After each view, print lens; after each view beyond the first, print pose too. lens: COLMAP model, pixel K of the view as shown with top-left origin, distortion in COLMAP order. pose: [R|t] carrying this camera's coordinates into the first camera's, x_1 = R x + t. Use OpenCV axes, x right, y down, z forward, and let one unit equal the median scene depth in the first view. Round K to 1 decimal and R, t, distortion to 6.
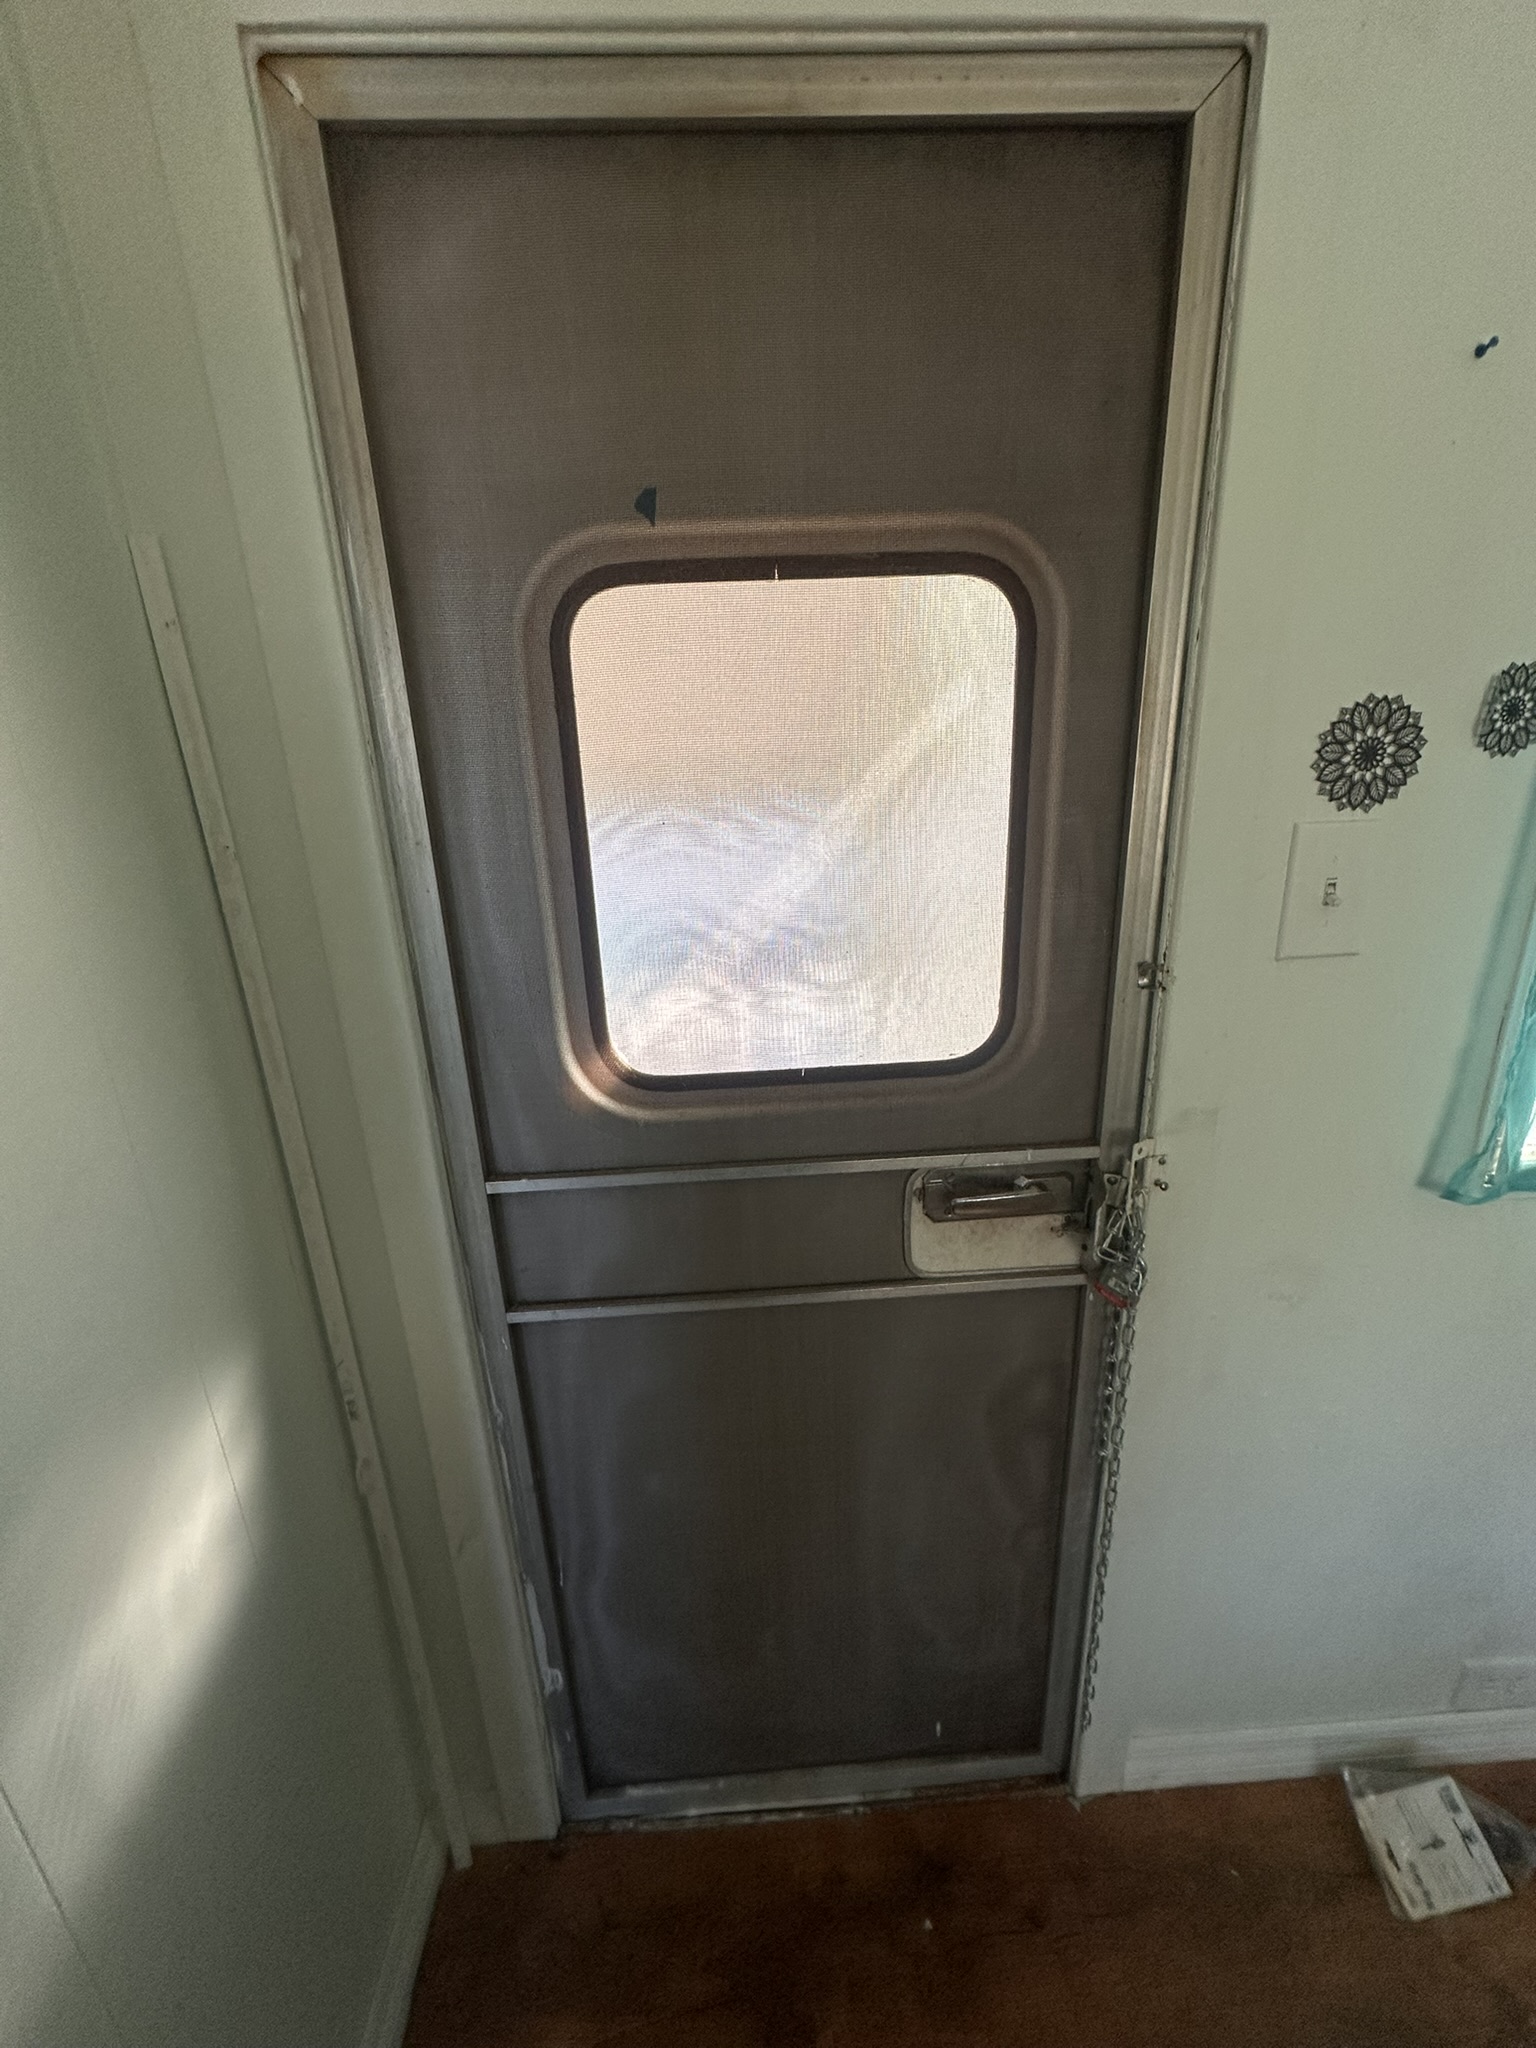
lens RADIAL K [[820.4, 0, 768.2], [0, 820.4, 1029.3], [0, 0, 1]] dist [-0.002349, 0.000025]
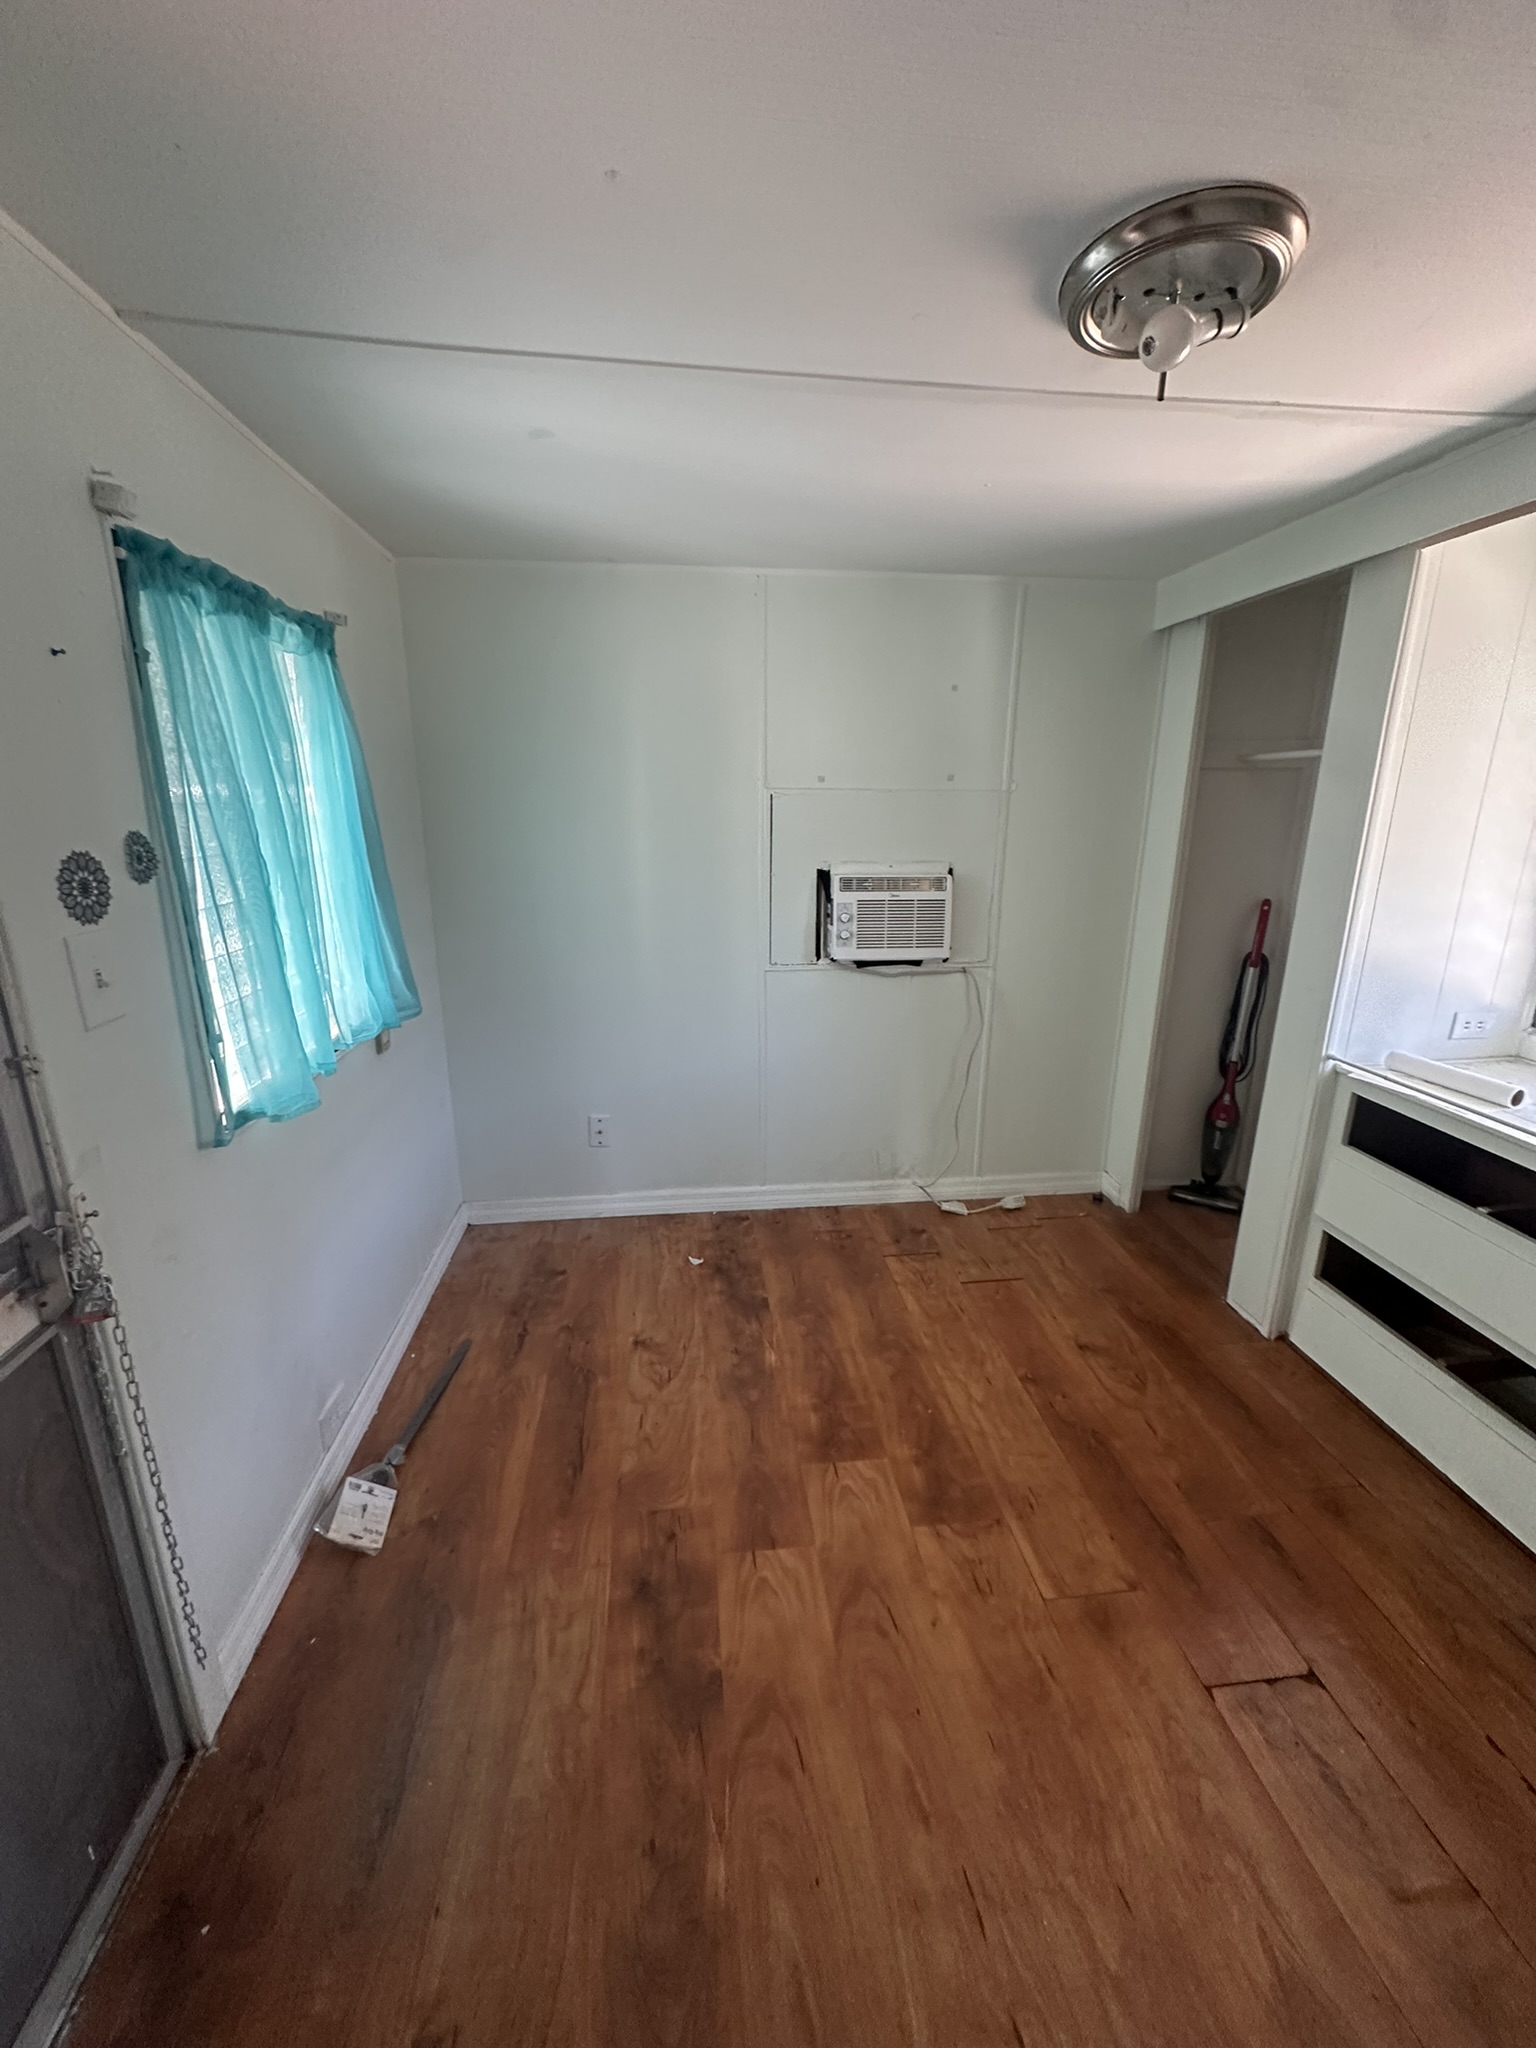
lens RADIAL K [[813.2, 0, 768.0], [0, 813.2, 1024.0], [0, 0, 1]] dist [-0.002750, 0.000659]
pose [[-0.065365, -0.225486, 0.972051, -0.622017], [0.300652, 0.924417, 0.234654, -0.055423], [-0.951491, 0.307587, 0.007368, -0.096479]]
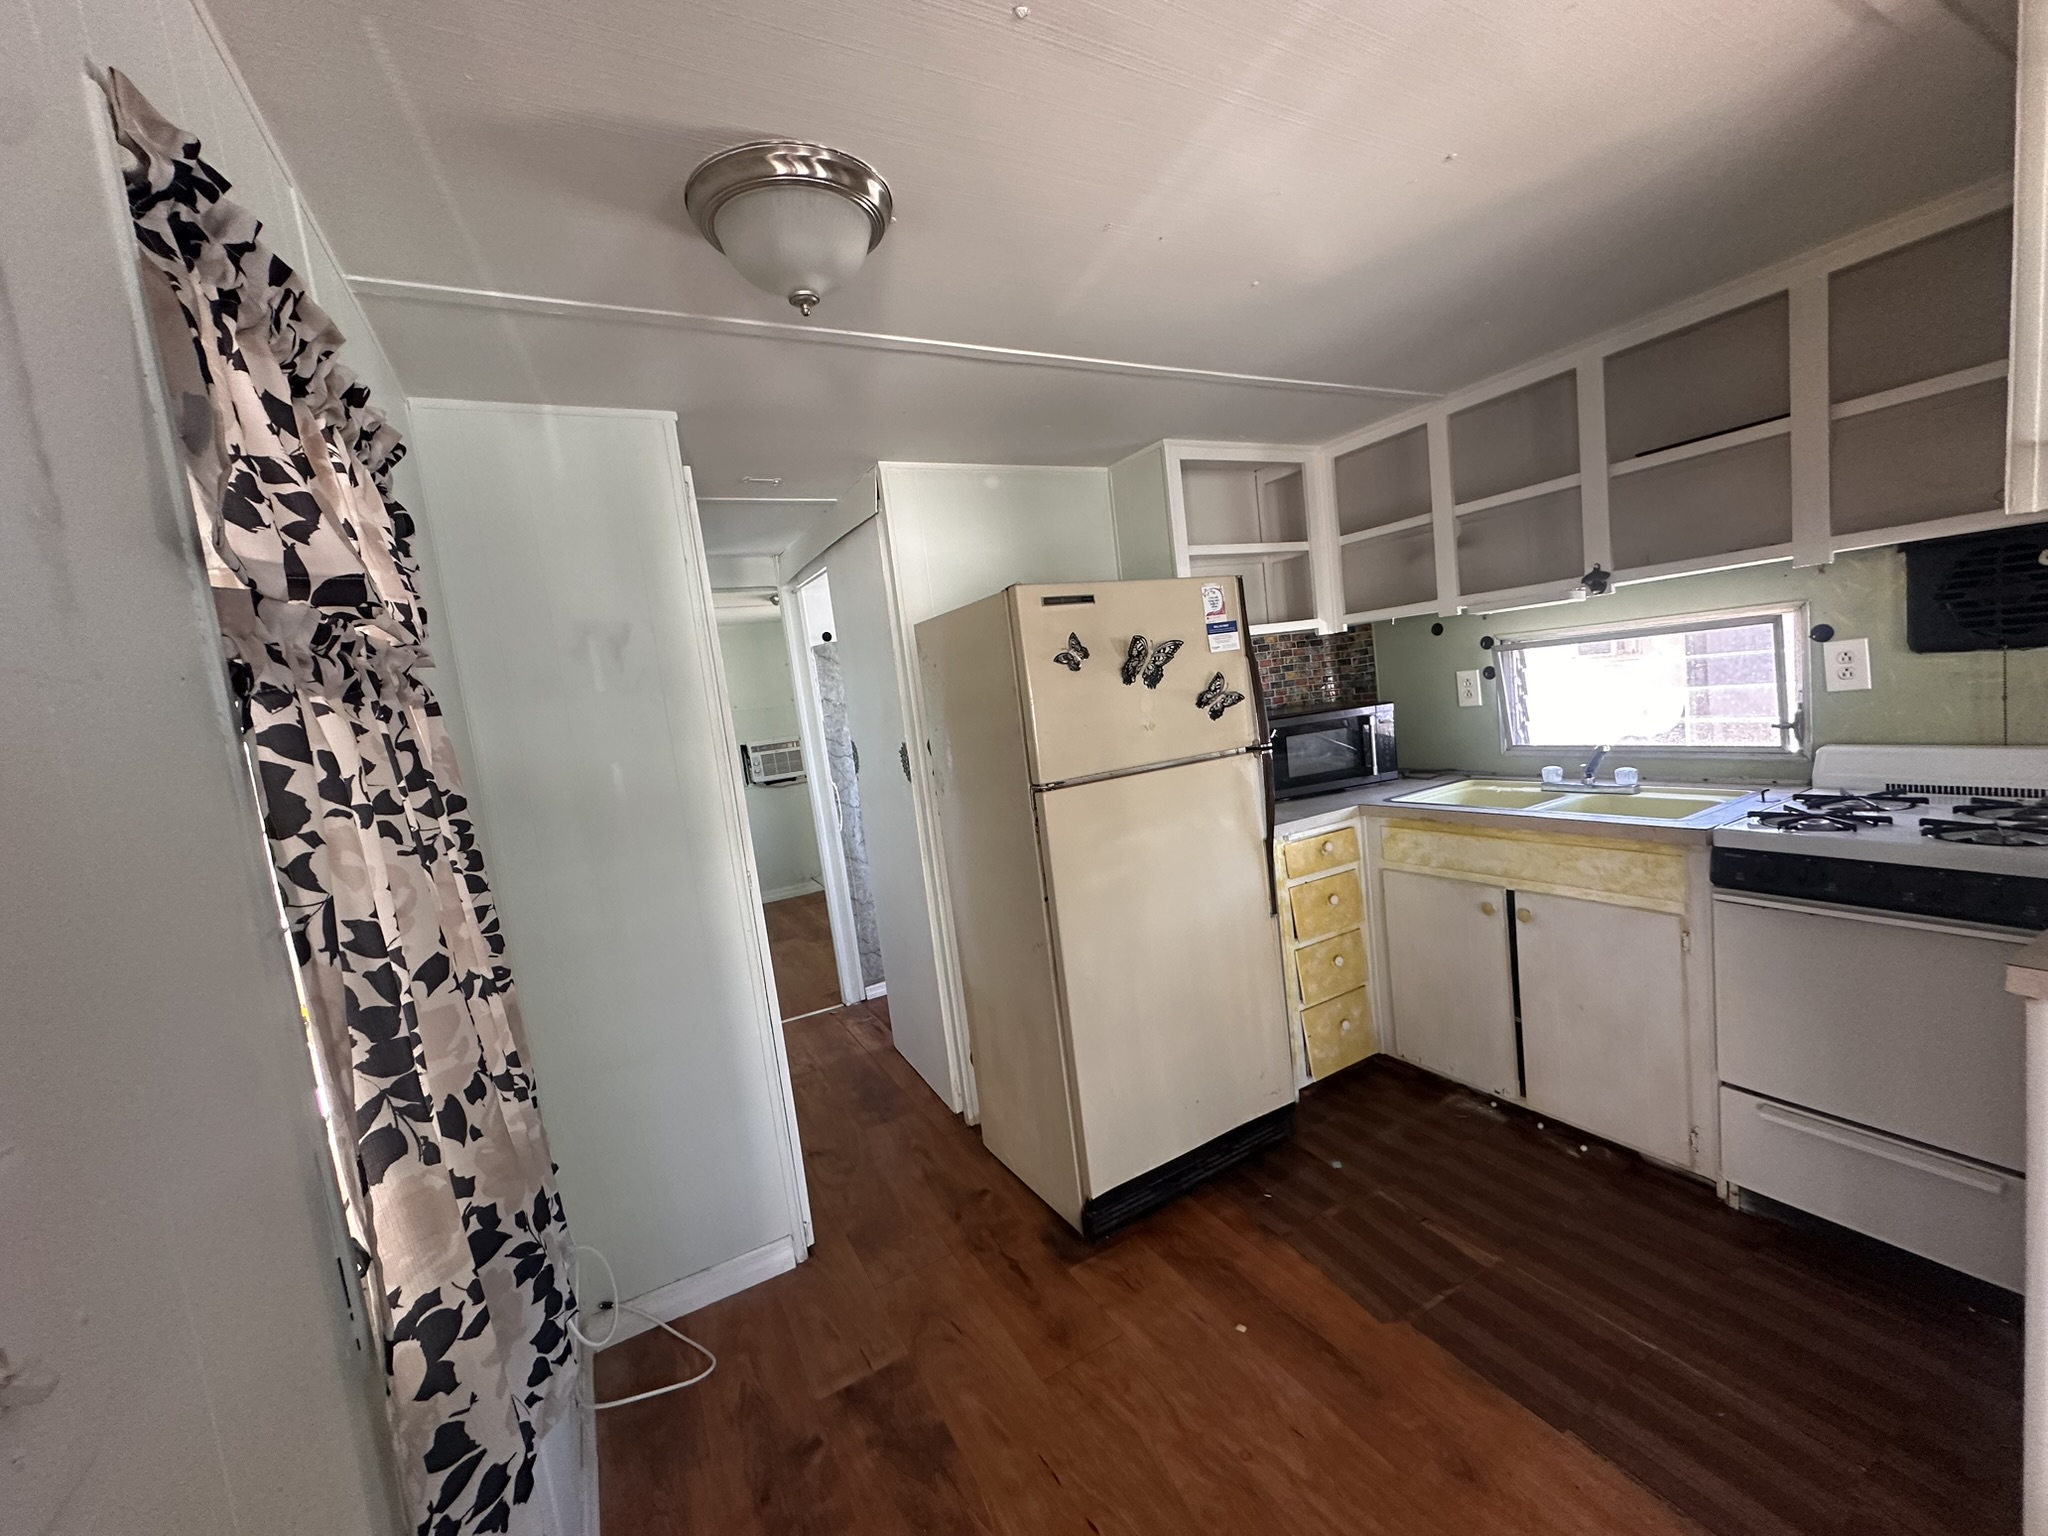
lens RADIAL K [[813.2, 0, 1025.0], [0, 813.2, 767.7], [0, 0, 1]] dist [-0.002750, 0.000659]
pose [[-0.433943, 0.002201, 0.900937, -4.217883], [0.400055, 0.896474, 0.190499, -0.006227], [-0.807248, 0.443090, -0.389899, 0.325871]]
